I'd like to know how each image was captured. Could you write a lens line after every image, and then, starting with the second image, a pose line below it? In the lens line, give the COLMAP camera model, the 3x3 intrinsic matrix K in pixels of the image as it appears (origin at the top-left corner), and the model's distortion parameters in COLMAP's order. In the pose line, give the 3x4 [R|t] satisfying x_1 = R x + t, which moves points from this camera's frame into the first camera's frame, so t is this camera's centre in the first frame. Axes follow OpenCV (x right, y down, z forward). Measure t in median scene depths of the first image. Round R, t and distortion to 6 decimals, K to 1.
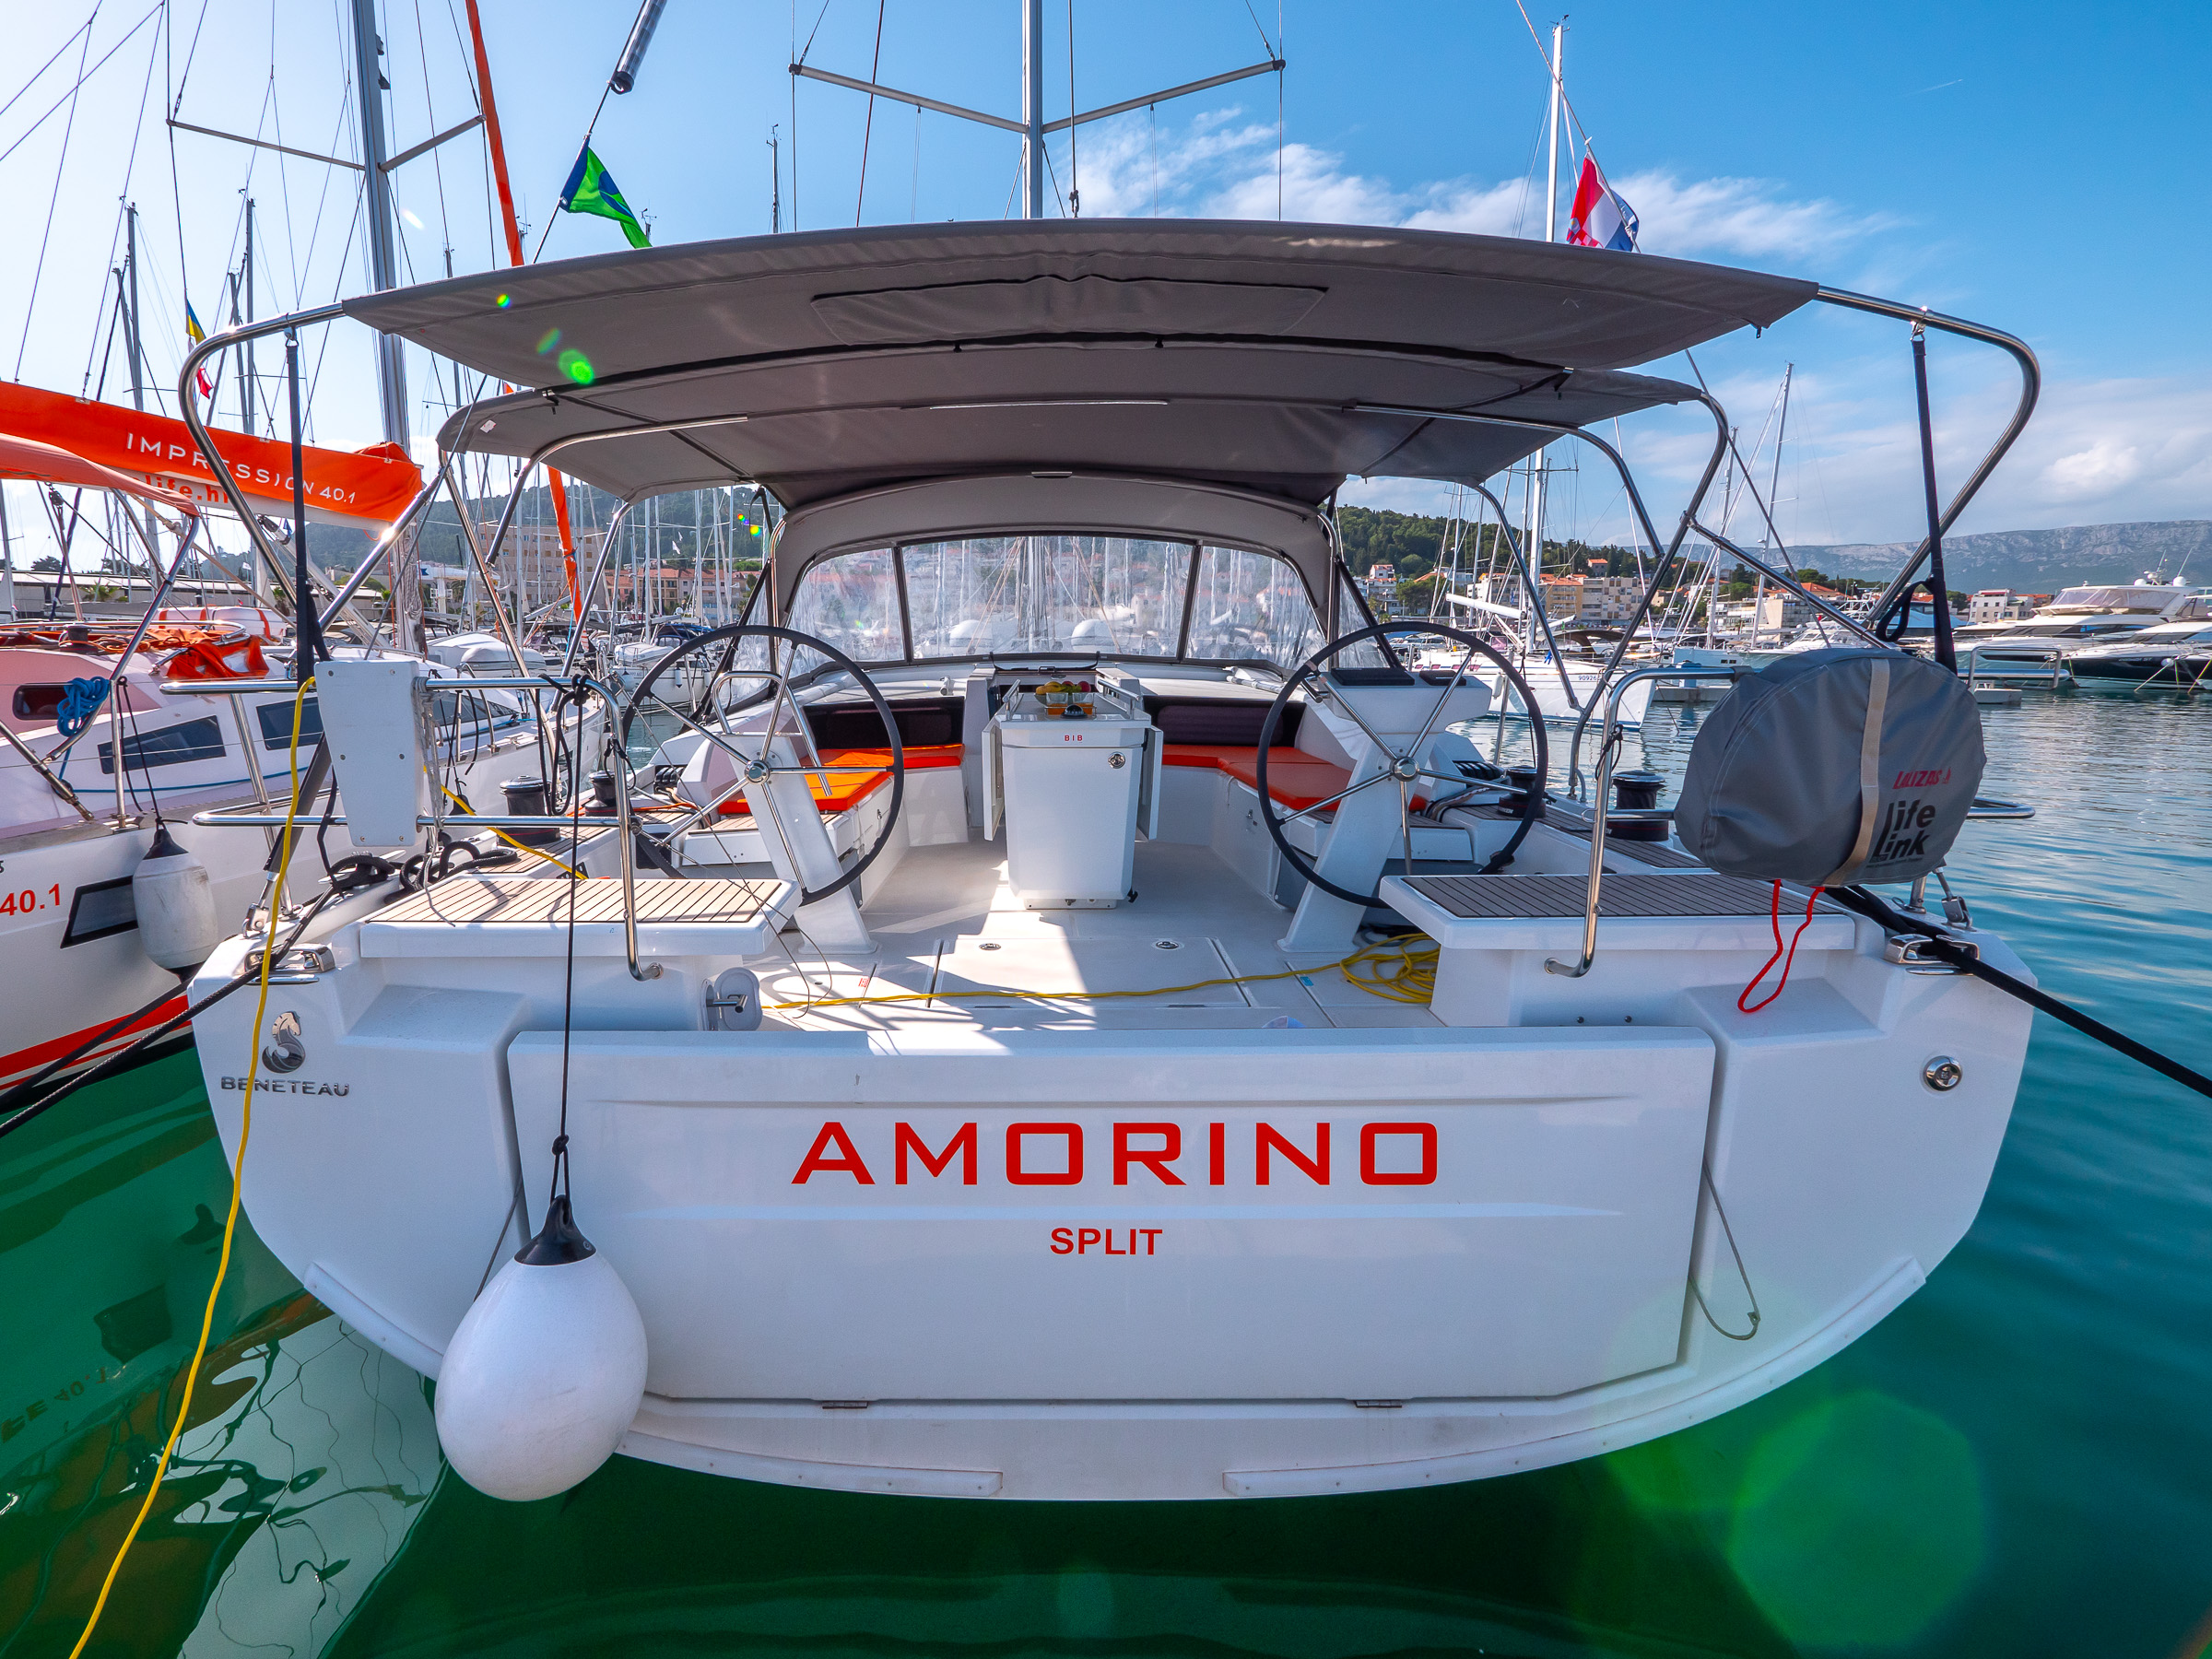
lens RADIAL K [[1012.0, 0, 989.5], [0, 1012.0, 765.7], [0, 0, 1]] dist [0.006379, -0.002760]
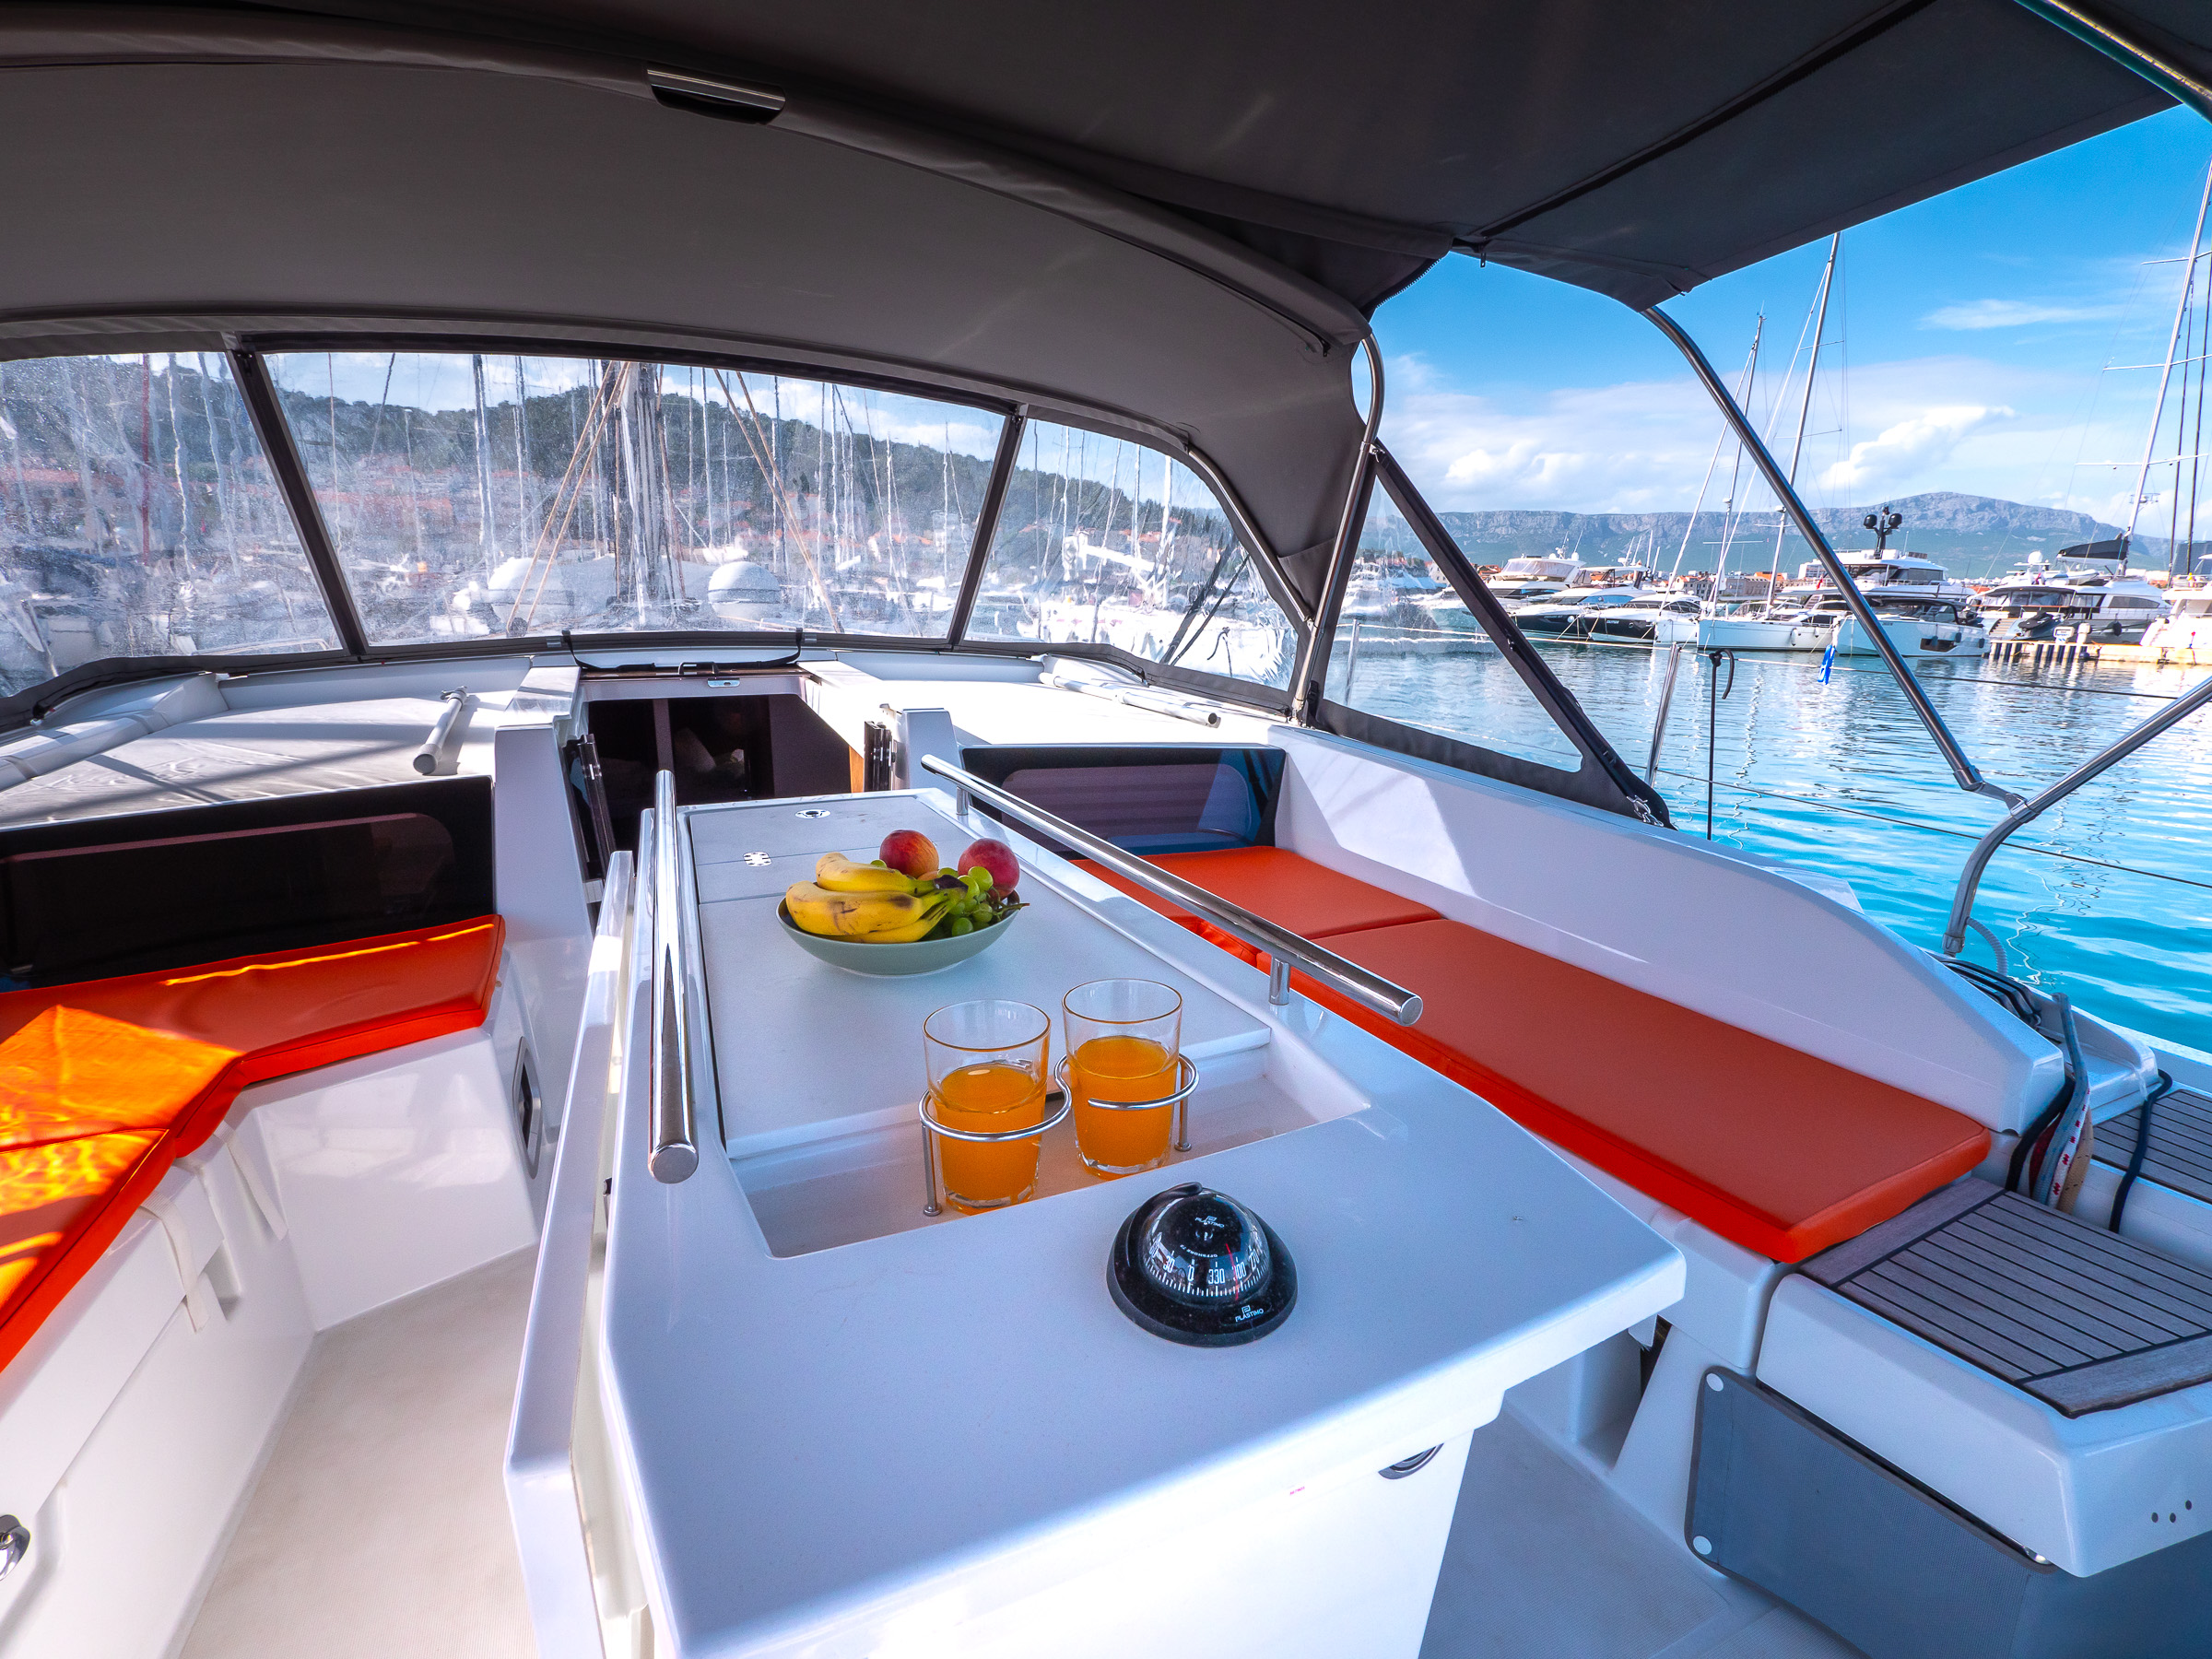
lens RADIAL K [[1034.0, 0, 1096.6], [0, 1034.0, 828.3], [0, 0, 1]] dist [-0.008060, 0.001373]
pose [[0.894754, -0.087608, 0.437881, 0.006039], [0.042477, 0.992818, 0.111838, -0.088497], [-0.444534, -0.081467, 0.892050, 0.622154]]
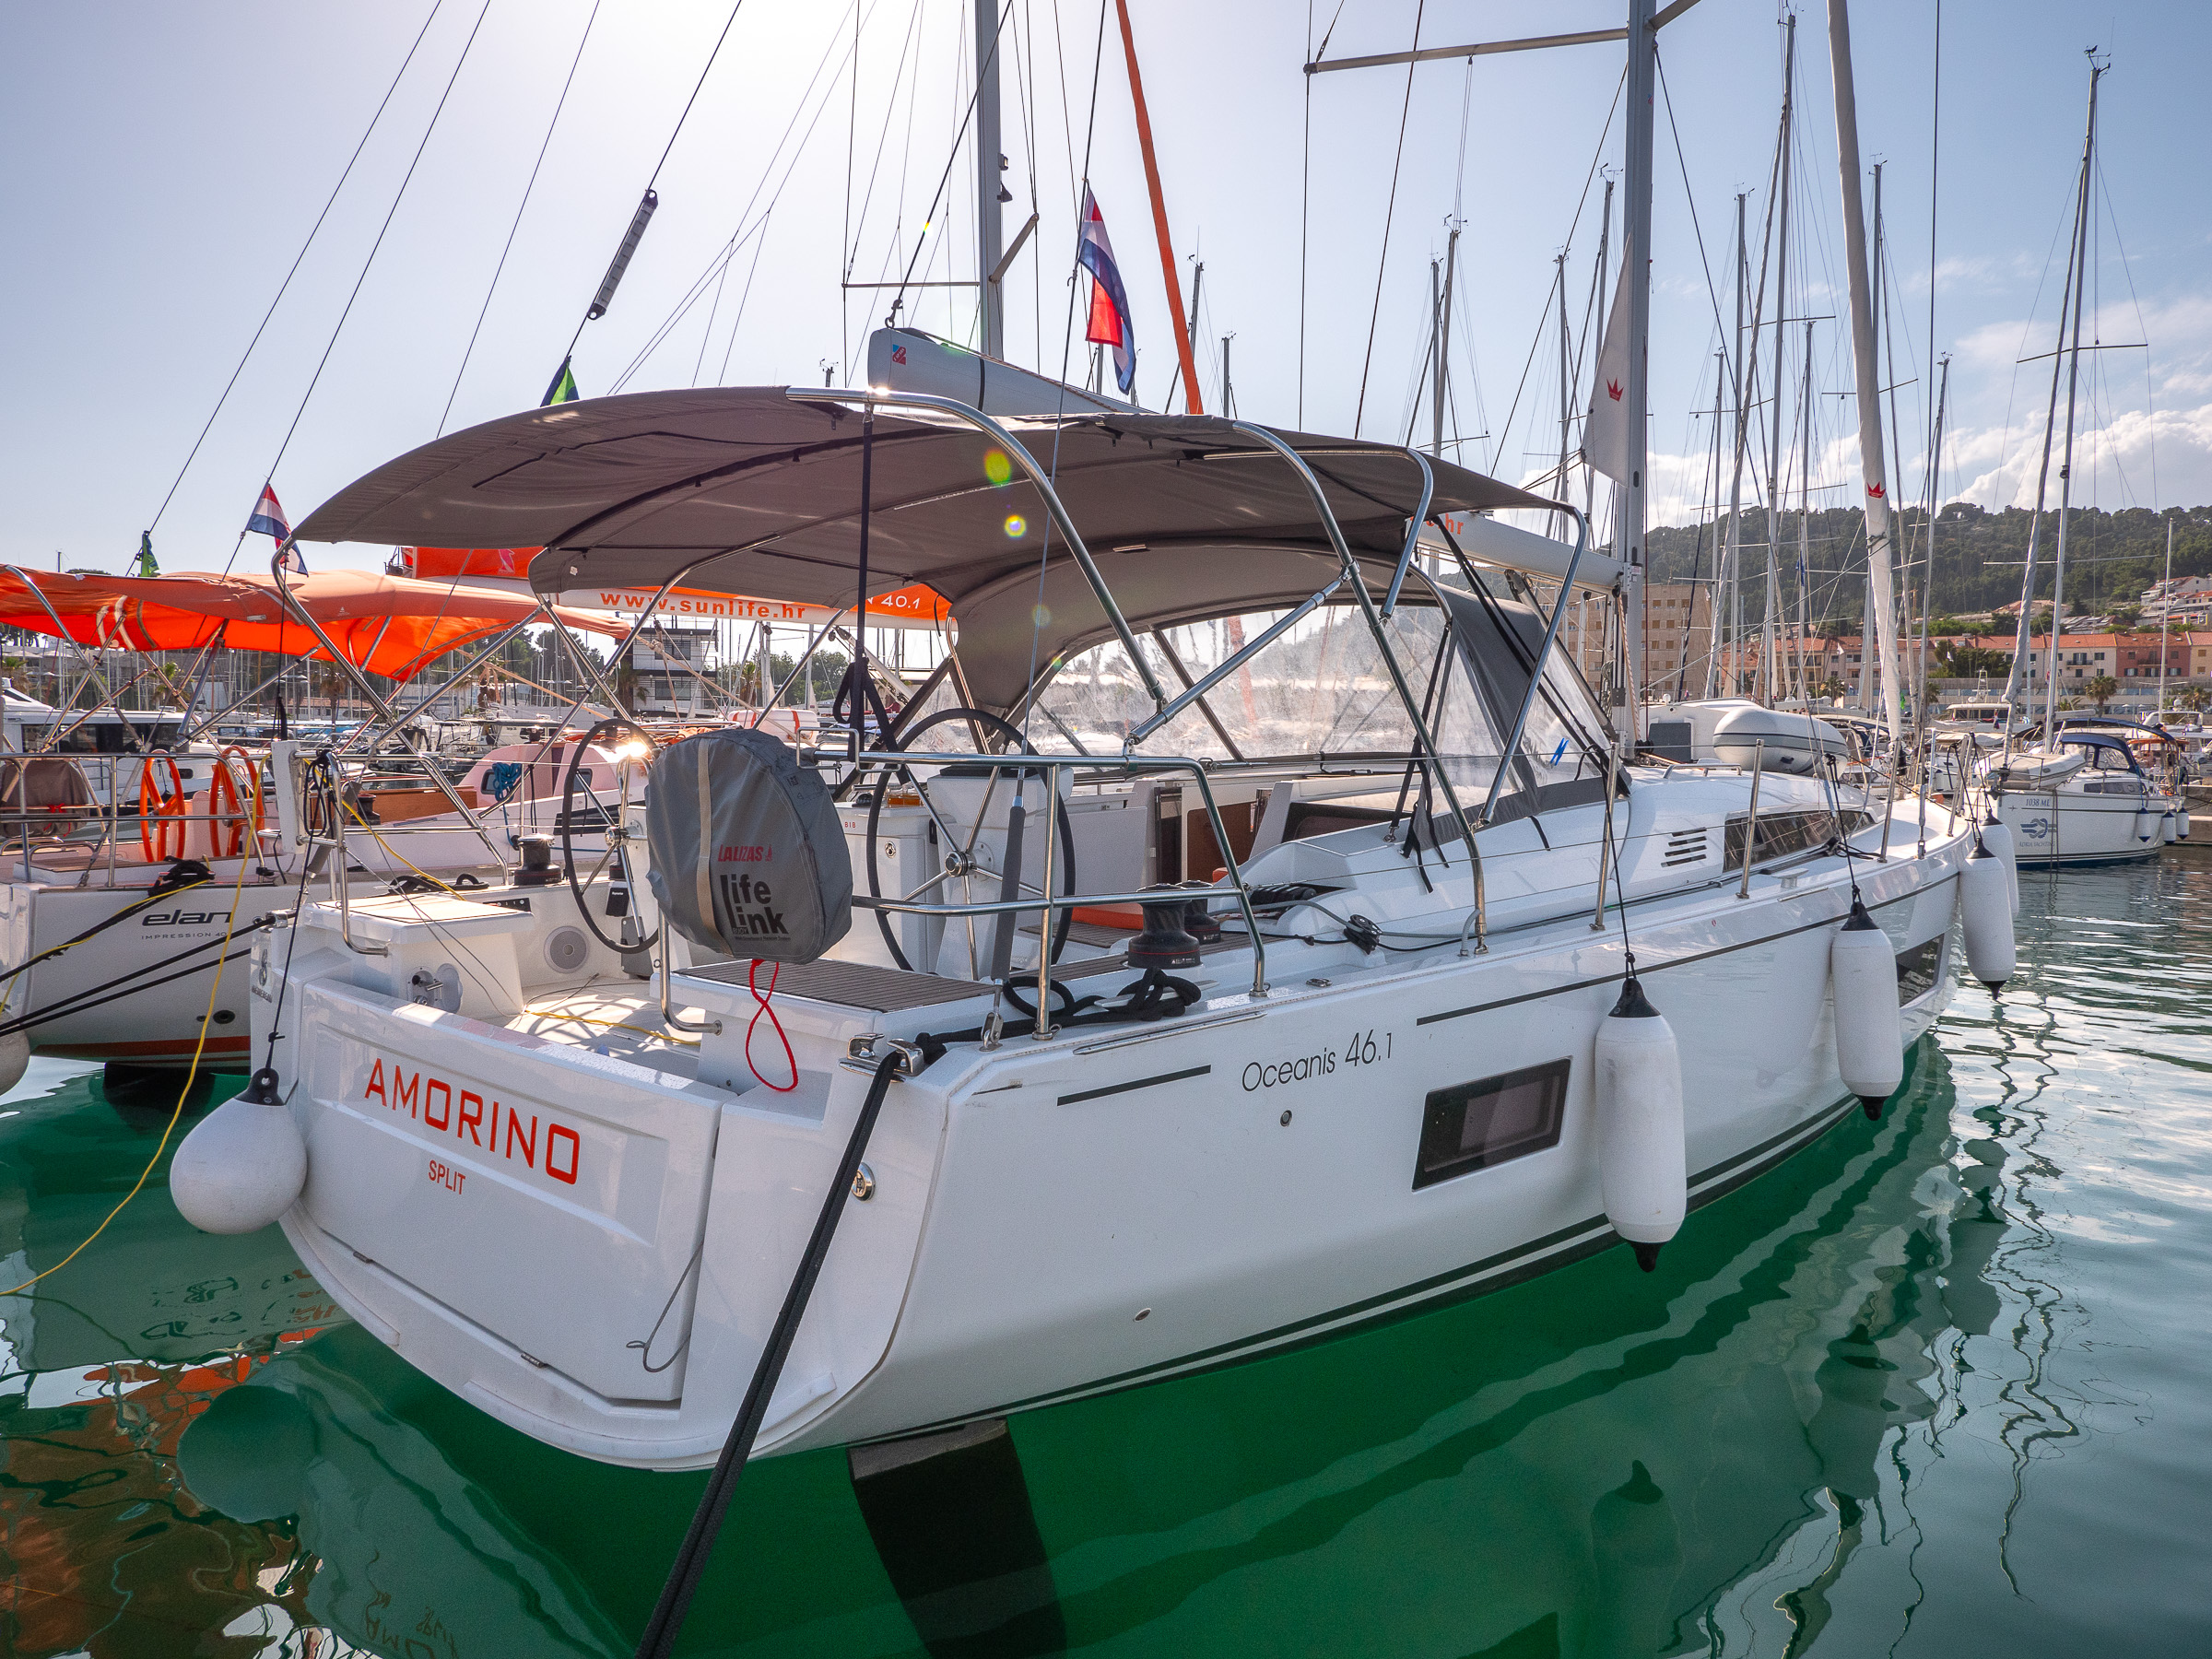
lens RADIAL K [[1467.2, 0, 1091.0], [0, 1467.2, 834.4], [0, 0, 1]] dist [-0.020495, 0.000338]
pose [[0.738098, 0.042291, -0.673367, 0.870556], [-0.084659, 0.995951, -0.030246, 0.003318], [0.669361, 0.079331, 0.738690, 0.049073]]
